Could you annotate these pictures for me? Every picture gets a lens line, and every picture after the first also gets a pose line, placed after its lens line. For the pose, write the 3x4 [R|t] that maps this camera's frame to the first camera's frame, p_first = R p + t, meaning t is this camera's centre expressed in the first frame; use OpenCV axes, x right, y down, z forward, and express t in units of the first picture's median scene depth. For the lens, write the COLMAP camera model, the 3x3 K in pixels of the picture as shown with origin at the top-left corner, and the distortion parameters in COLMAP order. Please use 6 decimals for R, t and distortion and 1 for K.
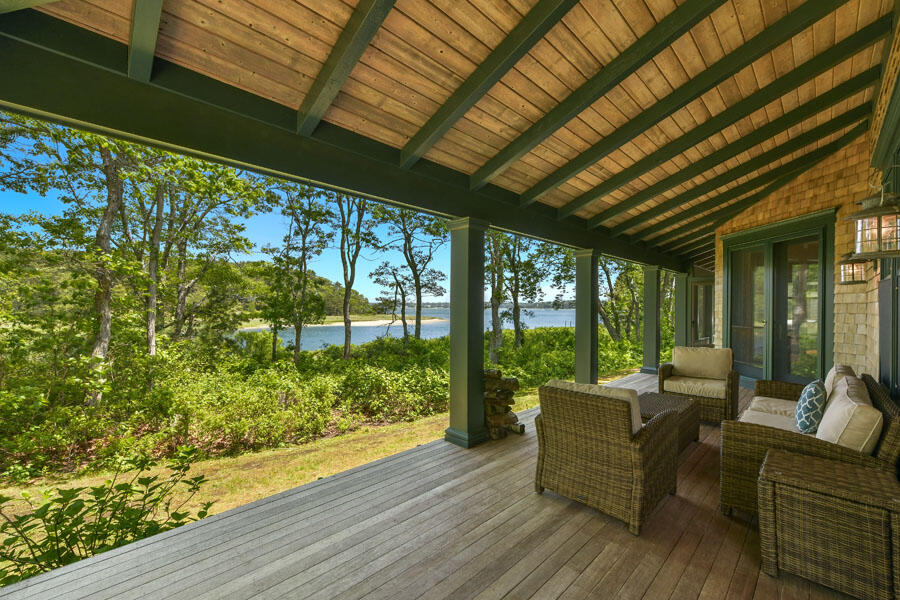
lens RADIAL K [[362.1, 0, 442.1], [0, 362.1, 305.6], [0, 0, 1]] dist [-0.005145, 0.001017]
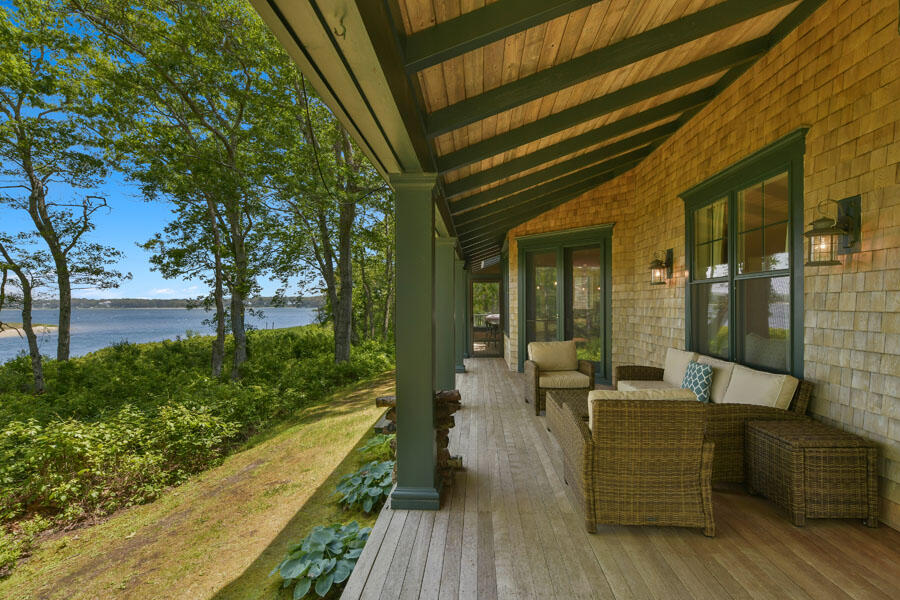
lens RADIAL K [[430.1, 0, 447.6], [0, 430.1, 301.9], [0, 0, 1]] dist [-0.008478, 0.000778]
pose [[0.735430, -0.005171, 0.677581, -0.186164], [0.006104, 0.999981, 0.001007, -0.001556], [-0.677573, 0.003395, 0.735447, 0.151775]]
